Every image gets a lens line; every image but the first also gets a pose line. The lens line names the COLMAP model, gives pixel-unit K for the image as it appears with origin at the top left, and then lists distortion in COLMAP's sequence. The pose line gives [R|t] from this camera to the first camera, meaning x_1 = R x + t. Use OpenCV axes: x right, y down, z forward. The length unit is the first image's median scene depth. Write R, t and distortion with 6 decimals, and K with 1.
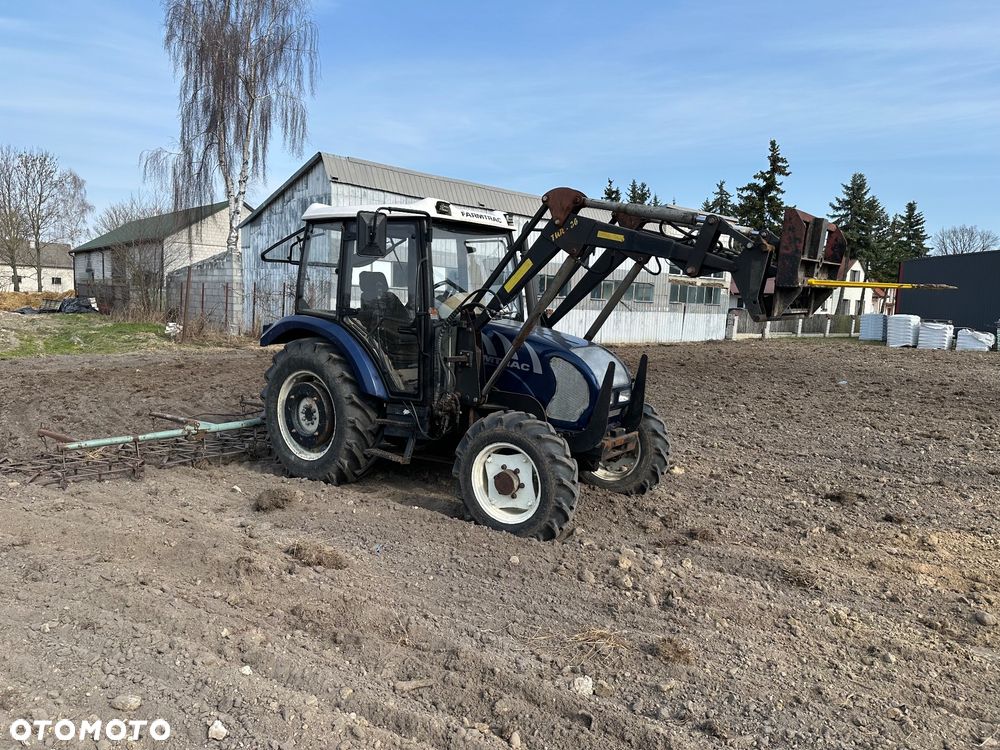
lens RADIAL K [[692.7, 0, 496.1], [0, 692.7, 344.3], [0, 0, 1]] dist [0.043440, -0.046089]
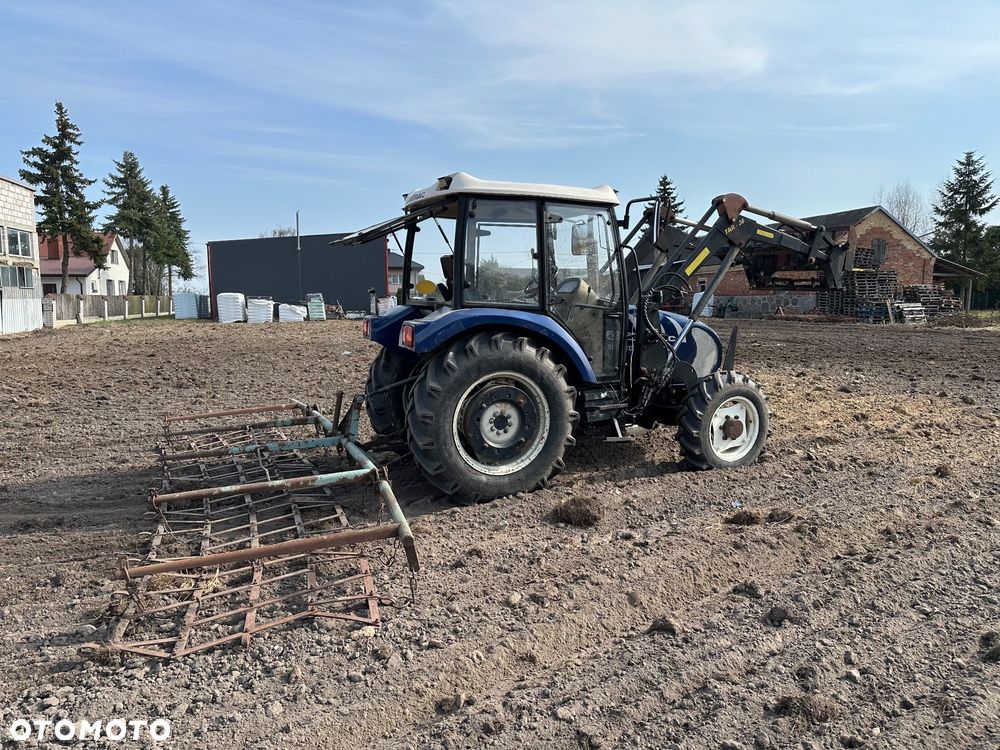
lens RADIAL K [[692.6, 0, 478.8], [0, 692.6, 351.5], [0, 0, 1]] dist [0.134843, -0.179146]
pose [[0.508434, -0.105452, 0.854620, -1.066085], [0.073289, 0.994171, 0.079070, -0.059834], [-0.857977, 0.022433, 0.513199, 0.613389]]
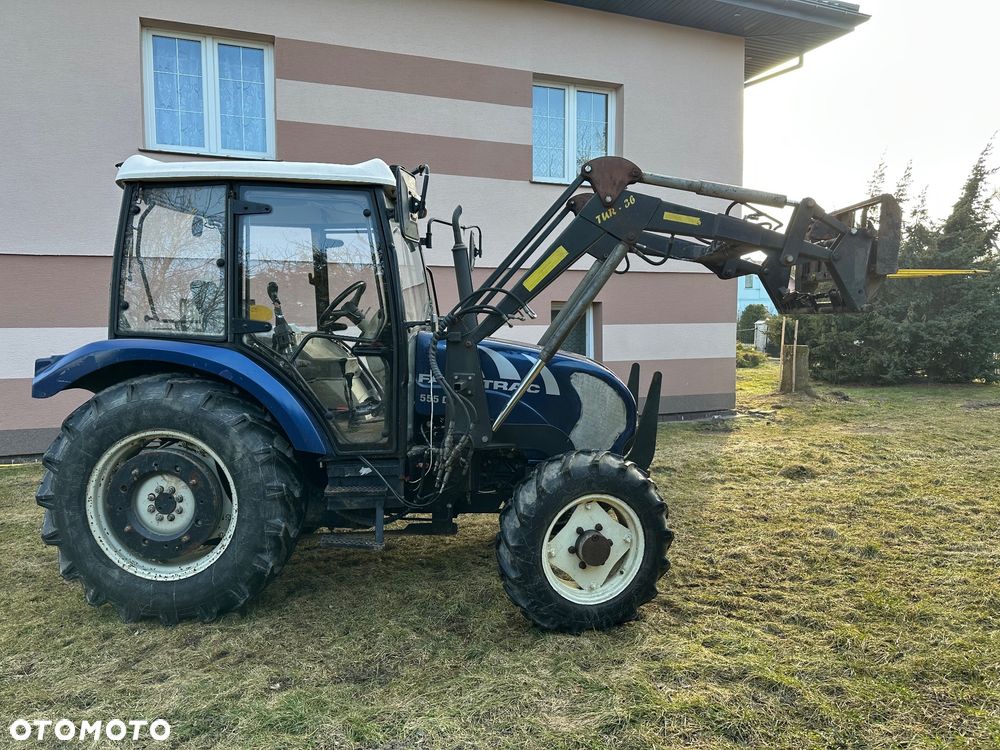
lens RADIAL K [[692.7, 0, 496.1], [0, 692.7, 344.3], [0, 0, 1]] dist [0.043440, -0.046089]
pose [[0.814857, -0.047245, 0.577733, -0.399648], [0.070104, 0.997389, -0.017315, -0.005231], [-0.575407, 0.054611, 0.816042, 0.359904]]
